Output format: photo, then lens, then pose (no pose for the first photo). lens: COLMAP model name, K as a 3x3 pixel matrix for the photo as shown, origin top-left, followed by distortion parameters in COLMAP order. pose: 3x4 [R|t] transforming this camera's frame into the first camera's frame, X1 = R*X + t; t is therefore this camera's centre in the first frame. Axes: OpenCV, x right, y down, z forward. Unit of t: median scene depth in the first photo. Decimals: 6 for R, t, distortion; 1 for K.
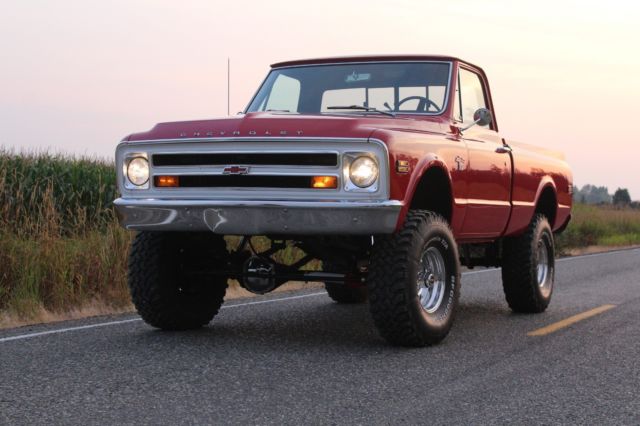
lens RADIAL K [[1201.5, 0, 318.8], [0, 1201.5, 210.7], [0, 0, 1]] dist [-0.012672, 0.000000]
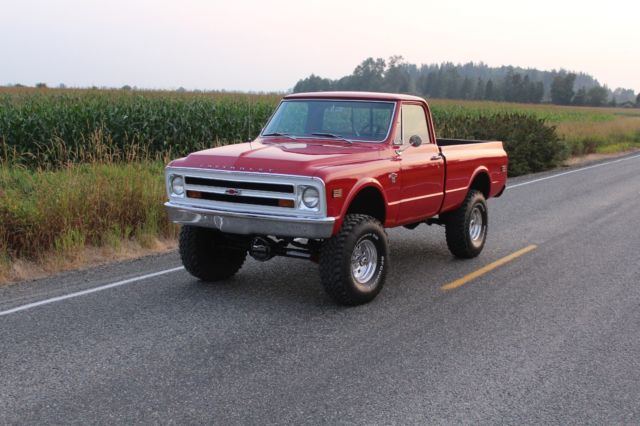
lens RADIAL K [[848.2, 0, 316.2], [0, 848.2, 216.5], [0, 0, 1]] dist [-0.090689, 0.000000]
pose [[0.990701, 0.015746, -0.135143, 0.174018], [0.003343, 0.990163, 0.139875, -0.145852], [0.136017, -0.139026, 0.980903, -0.048234]]
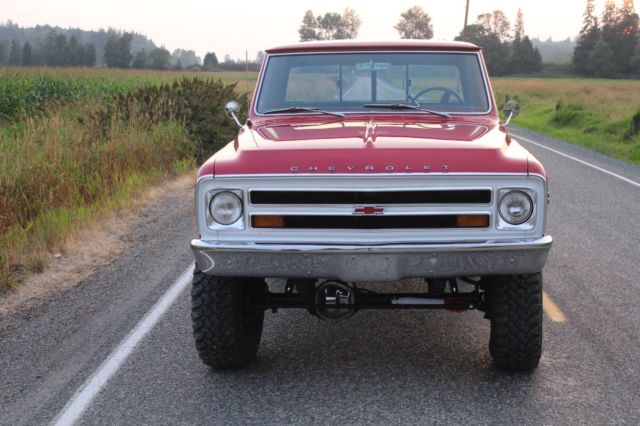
lens RADIAL K [[997.9, 0, 322.1], [0, 997.9, 210.4], [0, 0, 1]] dist [-0.005393, 0.000000]
pose [[0.923867, -0.081495, 0.373937, -0.354074], [0.025606, 0.988038, 0.152068, -0.137916], [-0.381857, -0.130916, 0.914902, 0.330666]]
